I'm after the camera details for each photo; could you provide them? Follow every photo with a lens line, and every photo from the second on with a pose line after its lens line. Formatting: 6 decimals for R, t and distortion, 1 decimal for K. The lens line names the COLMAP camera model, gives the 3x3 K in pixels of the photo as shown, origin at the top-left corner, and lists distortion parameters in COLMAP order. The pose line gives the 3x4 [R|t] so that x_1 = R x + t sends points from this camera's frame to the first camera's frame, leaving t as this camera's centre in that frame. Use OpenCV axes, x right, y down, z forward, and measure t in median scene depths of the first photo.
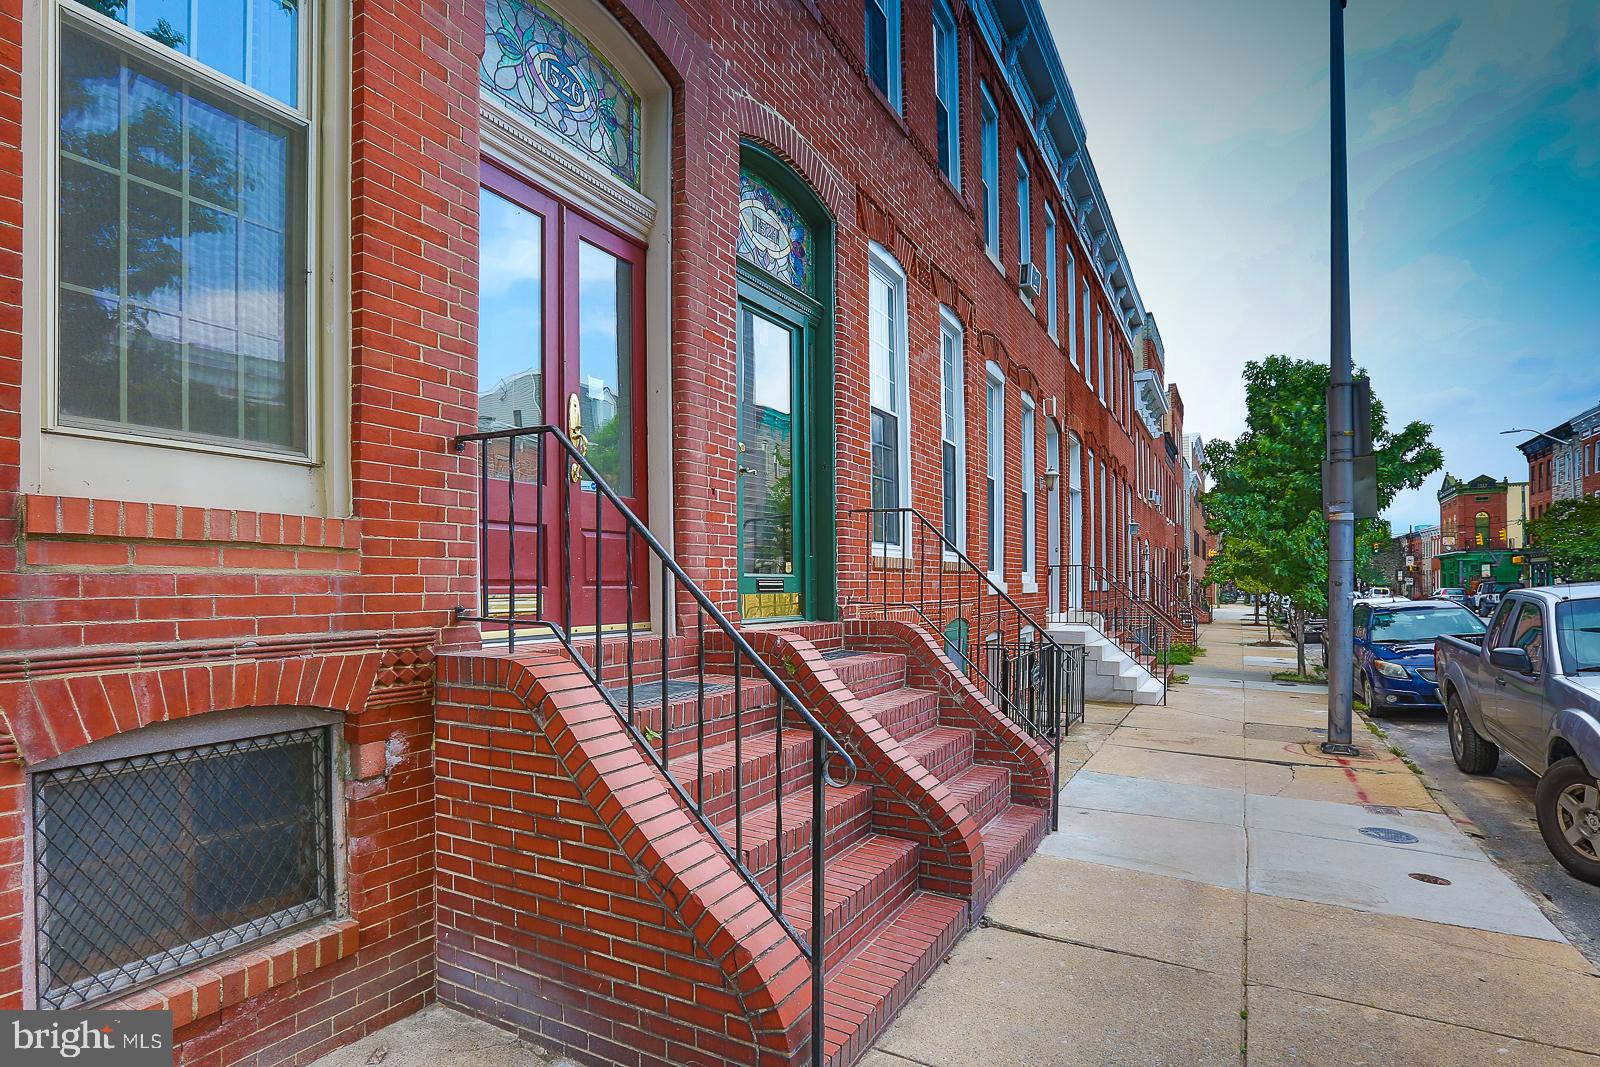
lens RADIAL K [[779.3, 0, 769.2], [0, 779.3, 573.3], [0, 0, 1]] dist [-0.038170, 0.000092]
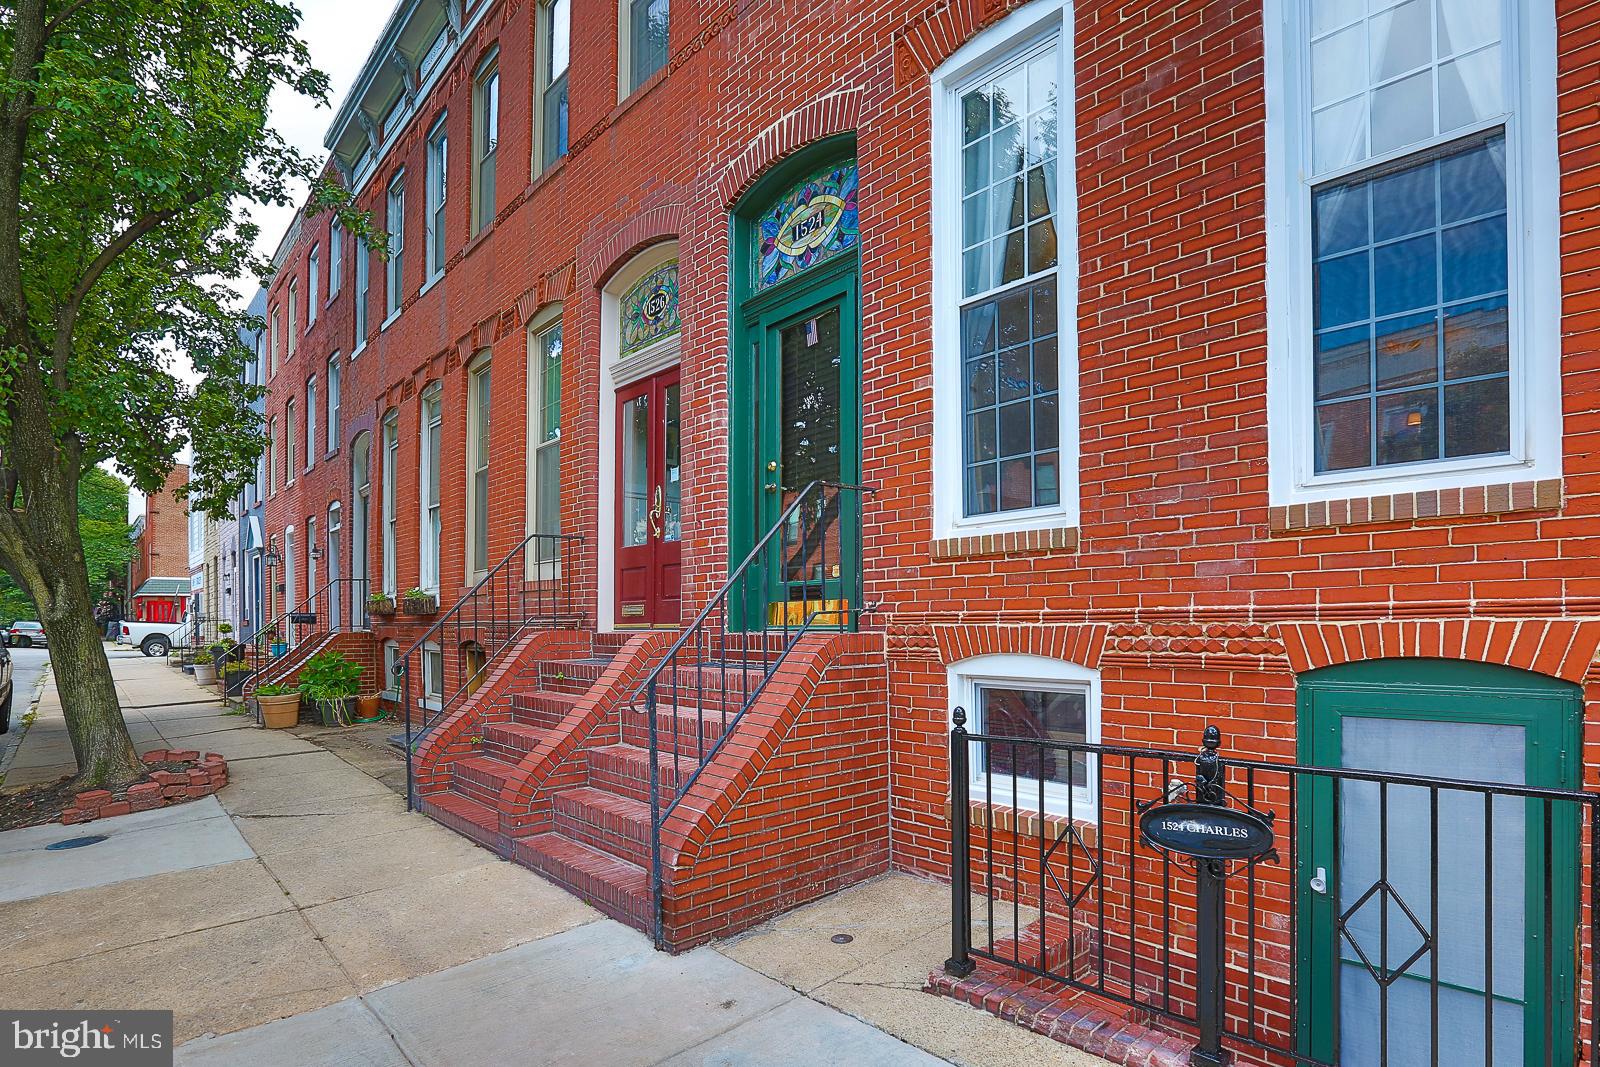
lens RADIAL K [[803.8, 0, 796.2], [0, 803.8, 609.6], [0, 0, 1]] dist [-0.036187, 0.000496]
pose [[-0.268811, -0.006416, -0.963171, 1.127790], [0.021855, 0.999680, -0.012759, 0.056983], [0.962945, -0.024480, -0.268585, 1.462210]]
